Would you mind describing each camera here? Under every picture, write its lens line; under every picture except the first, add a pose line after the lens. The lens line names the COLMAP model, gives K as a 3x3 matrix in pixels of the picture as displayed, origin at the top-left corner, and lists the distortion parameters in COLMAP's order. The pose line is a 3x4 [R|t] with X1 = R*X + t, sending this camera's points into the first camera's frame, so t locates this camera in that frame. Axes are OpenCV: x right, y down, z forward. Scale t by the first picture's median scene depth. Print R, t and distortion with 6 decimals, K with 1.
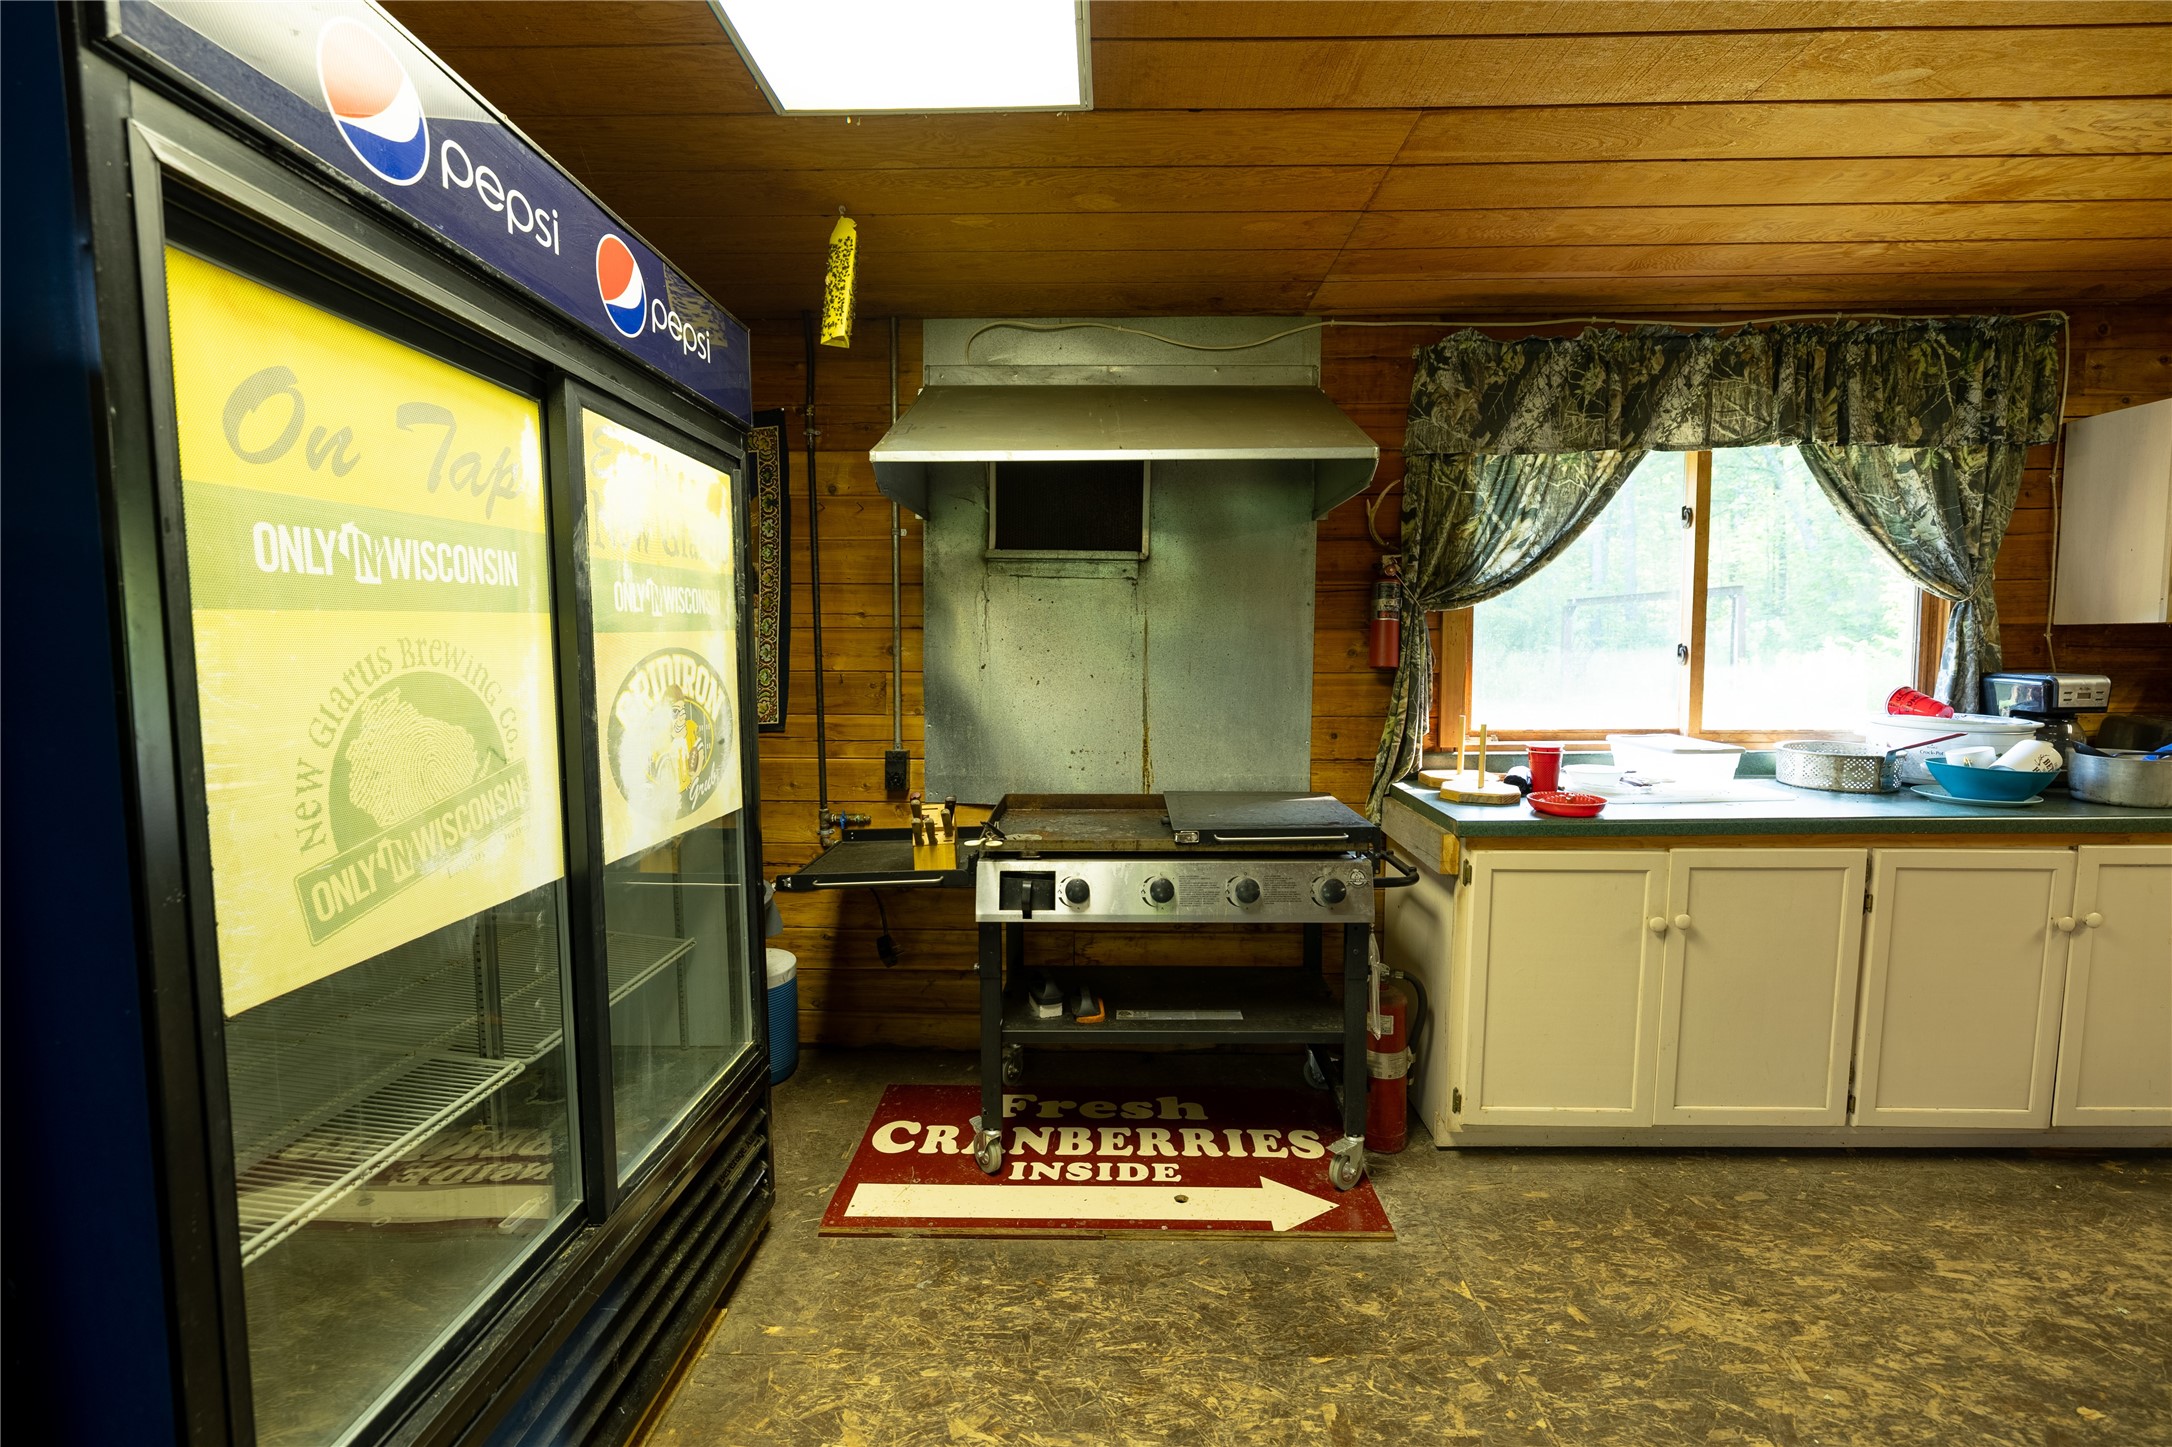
lens RADIAL K [[916.4, 0, 1100.9], [0, 916.4, 716.5], [0, 0, 1]] dist [0.001583, -0.000420]
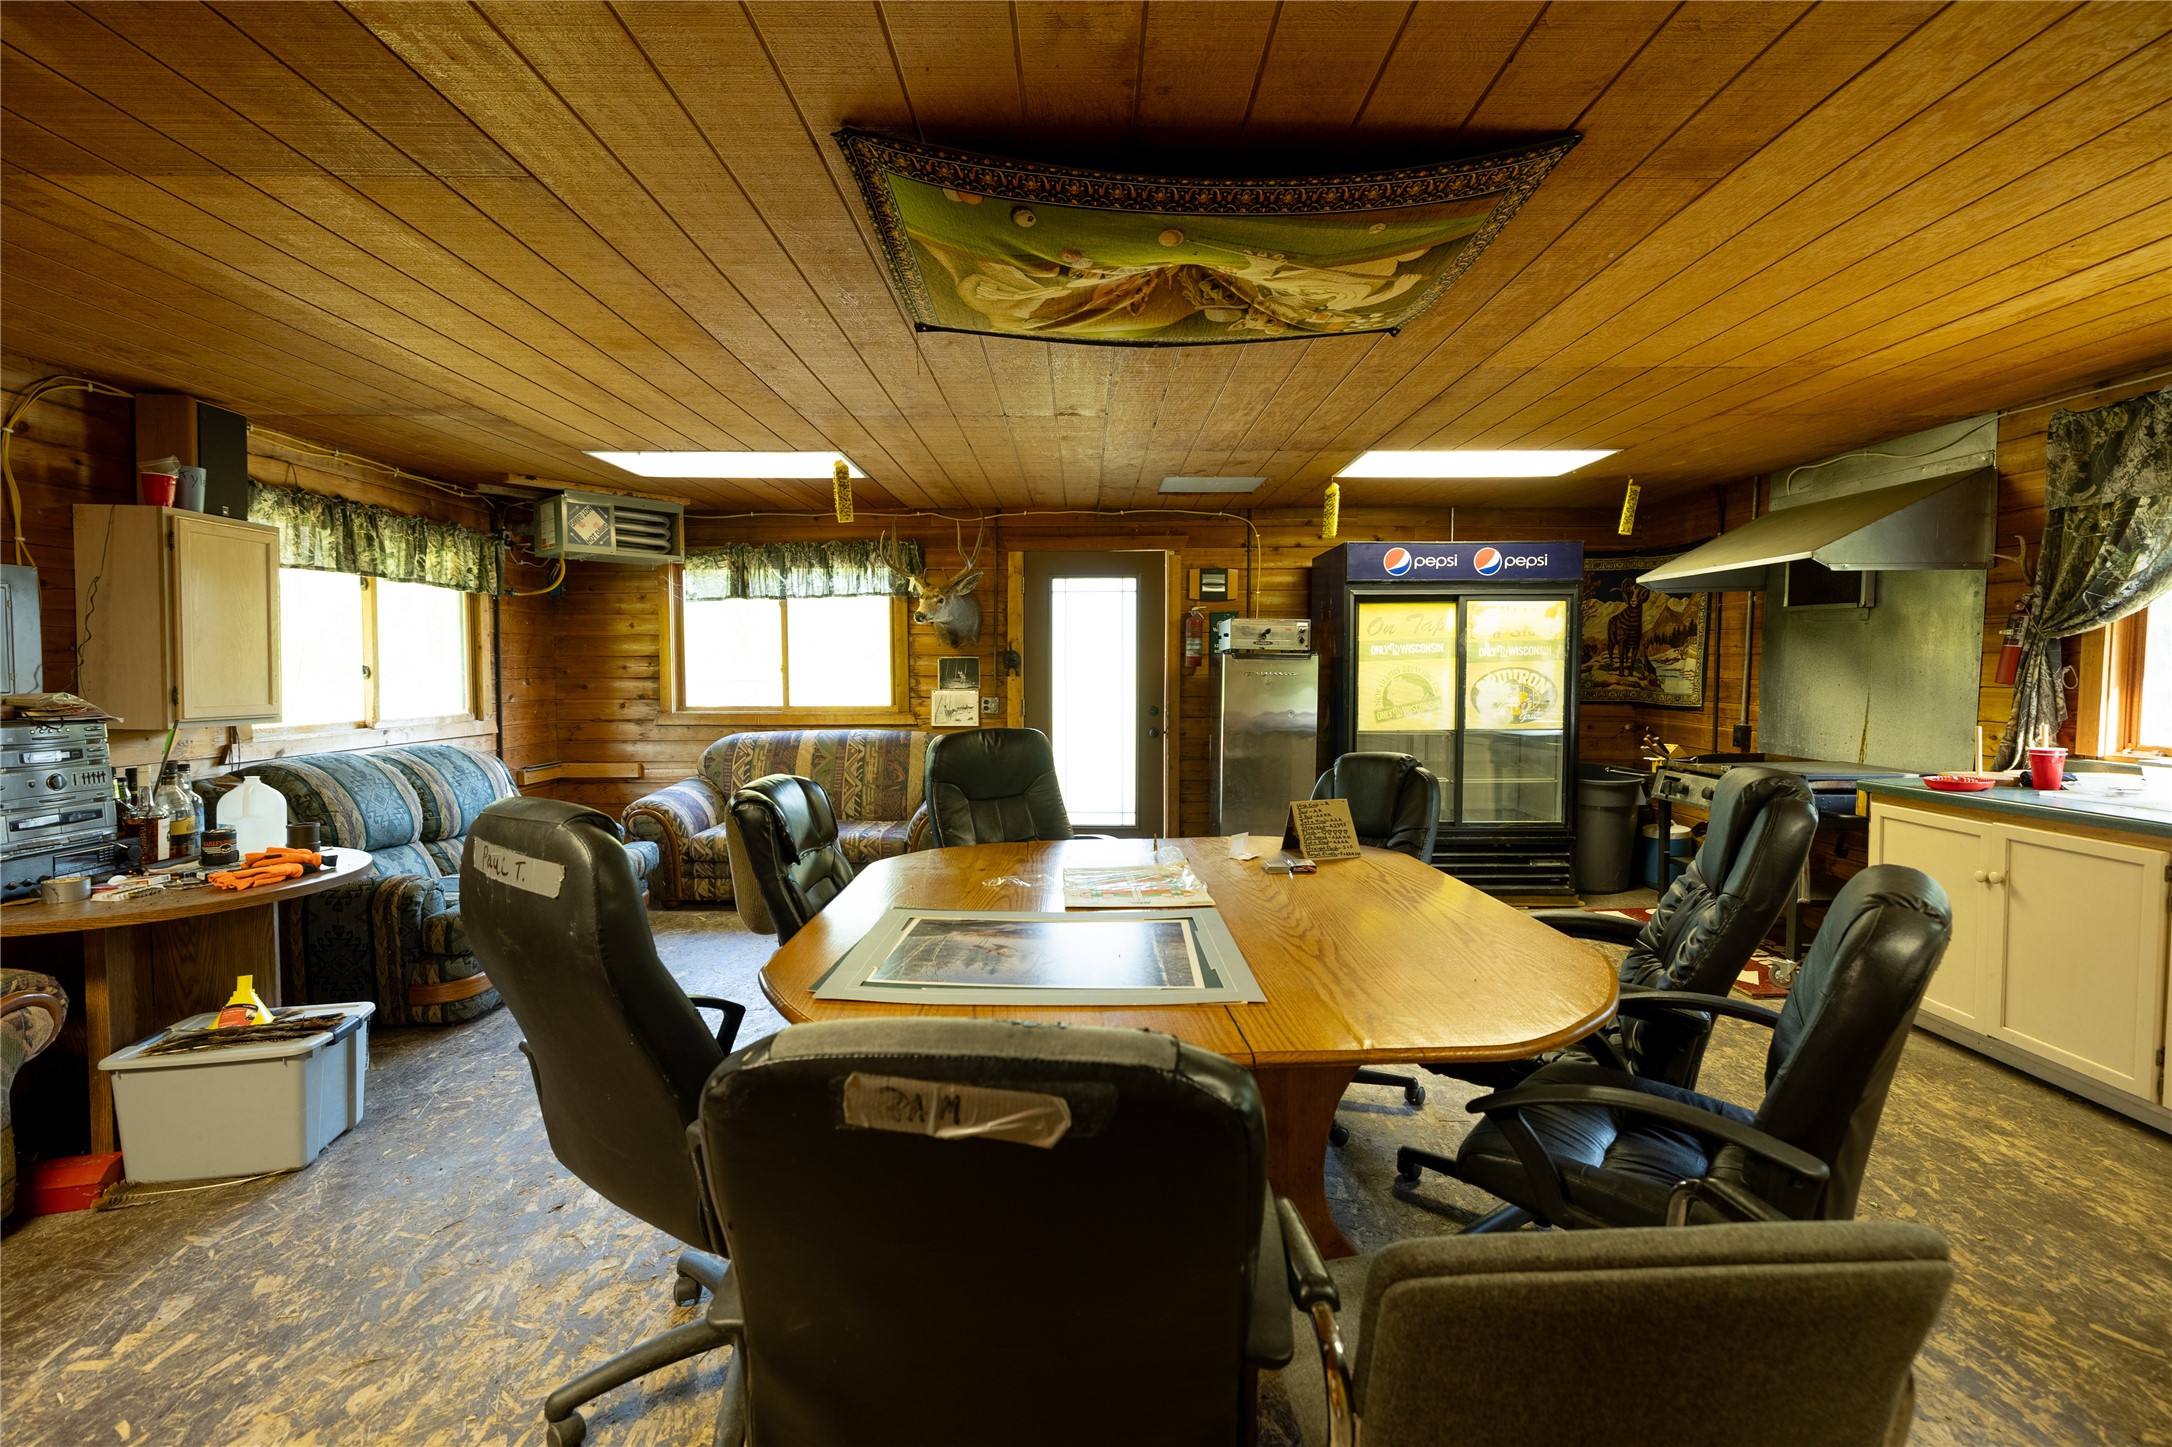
lens RADIAL K [[916.4, 0, 1085.4], [0, 916.4, 712.0], [0, 0, 1]] dist [0.001583, -0.000420]
pose [[0.019310, 0.055875, -0.998251, 1.654909], [-0.068229, 0.996183, 0.054439, 0.002589], [0.997483, 0.067058, 0.023049, -0.305601]]
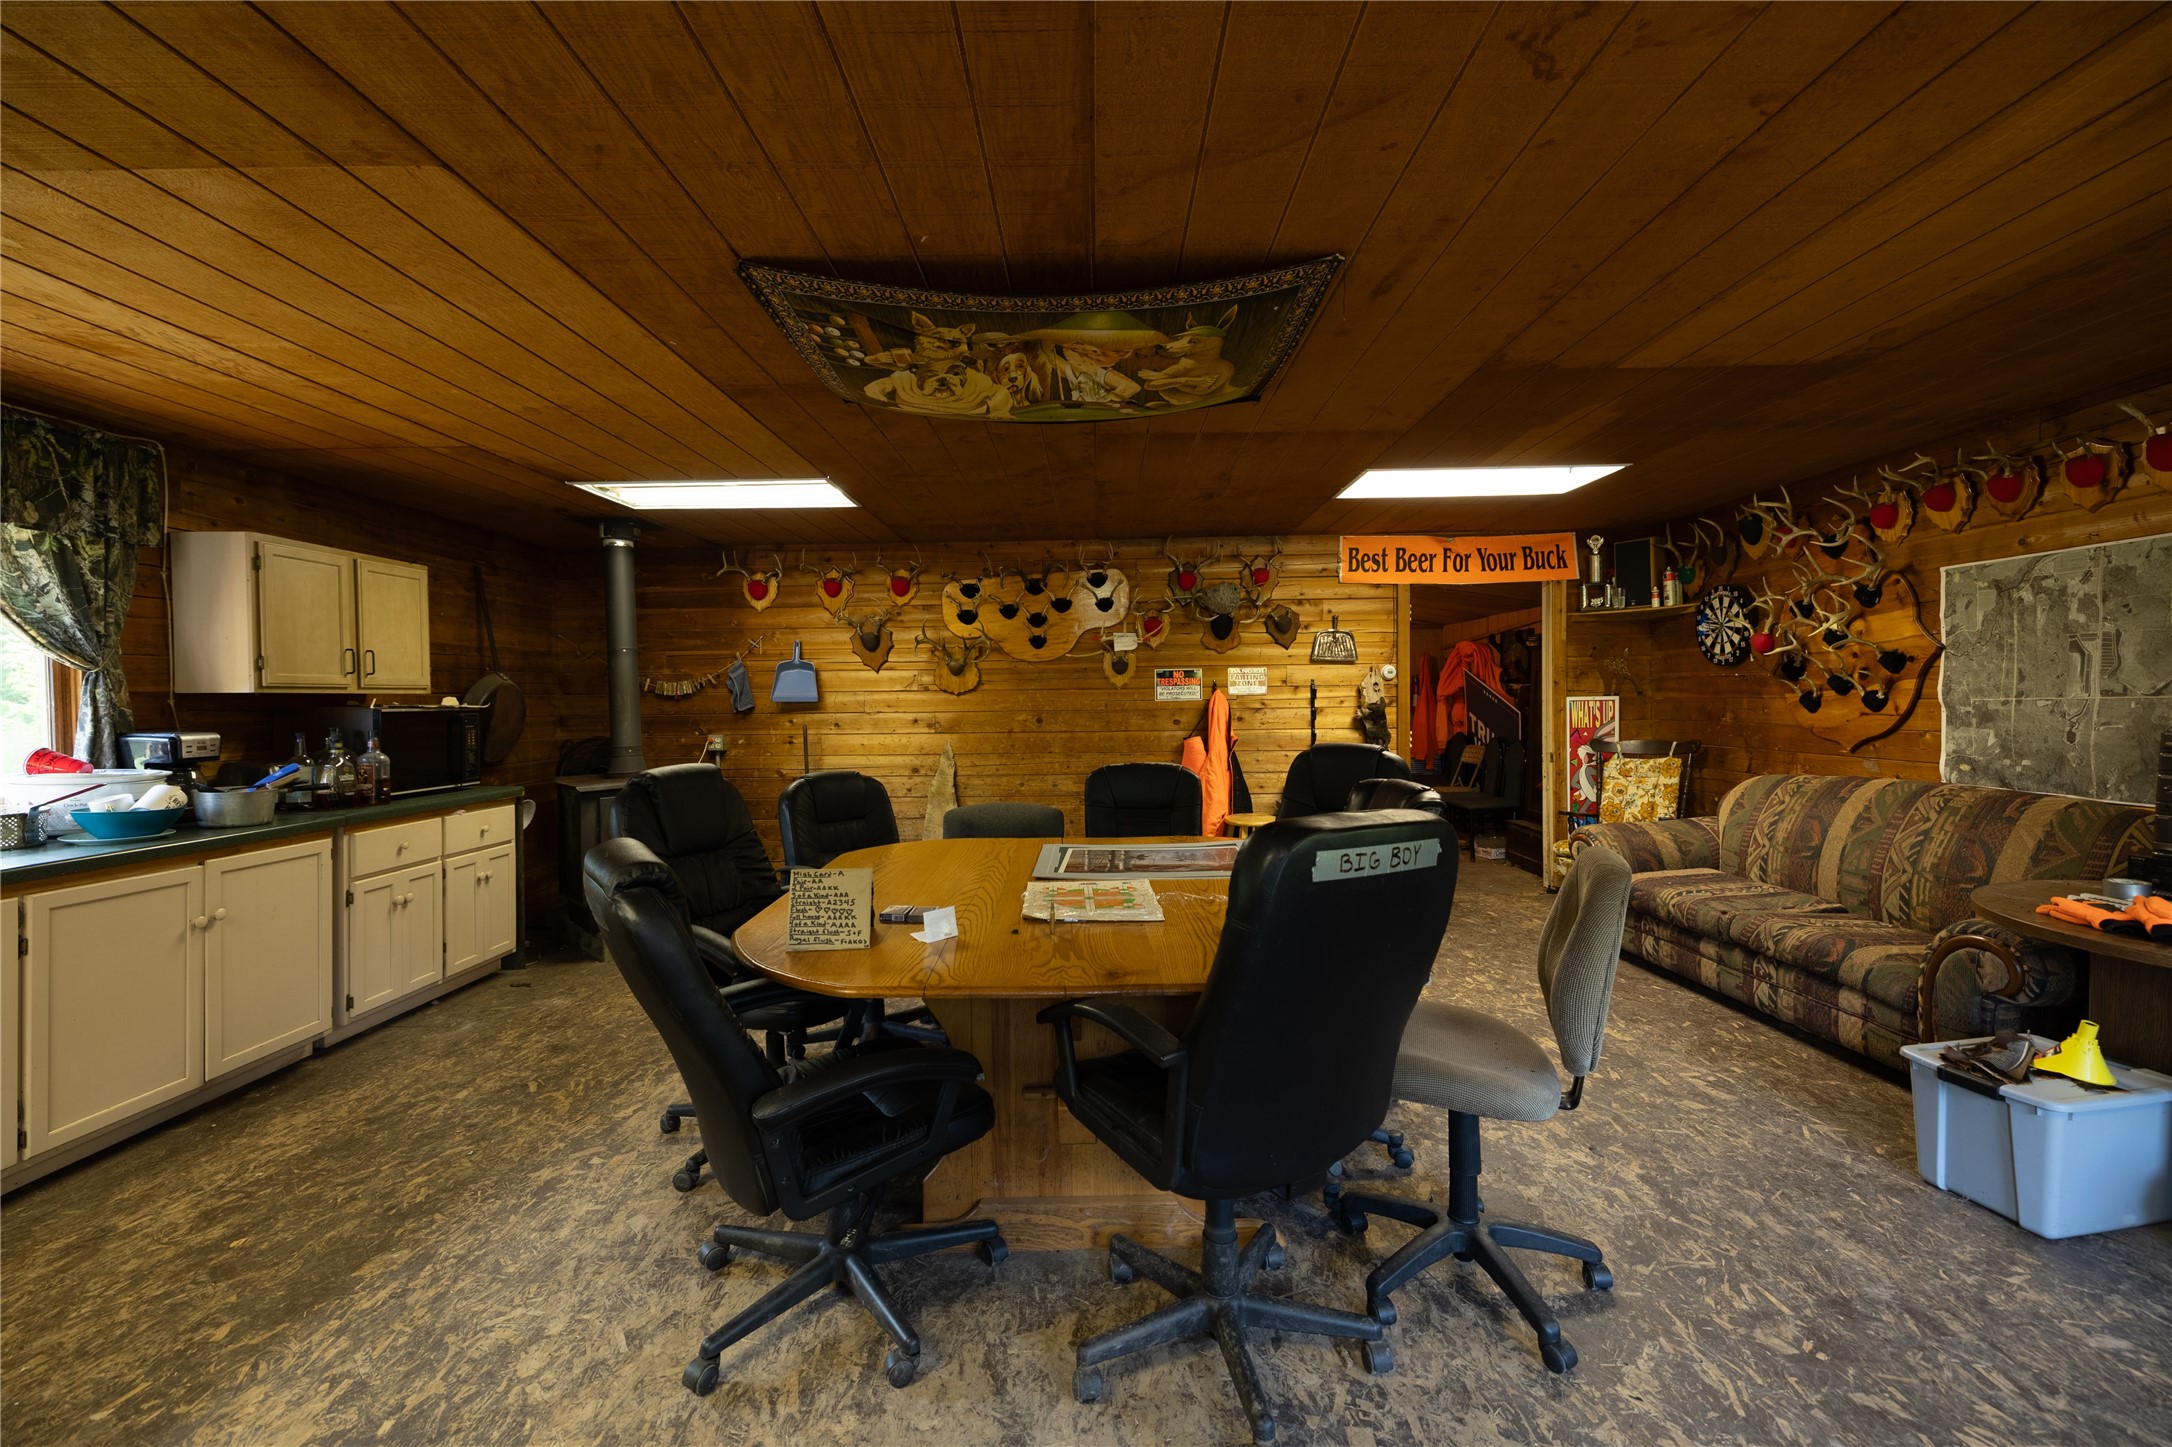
lens RADIAL K [[916.4, 0, 1093.2], [0, 916.4, 713.7], [0, 0, 1]] dist [0.001583, -0.000420]
pose [[-0.003653, -0.009115, 0.999952, -0.216861], [0.082808, 0.996521, 0.009386, 0.020131], [-0.996559, 0.082838, -0.002886, -0.242890]]
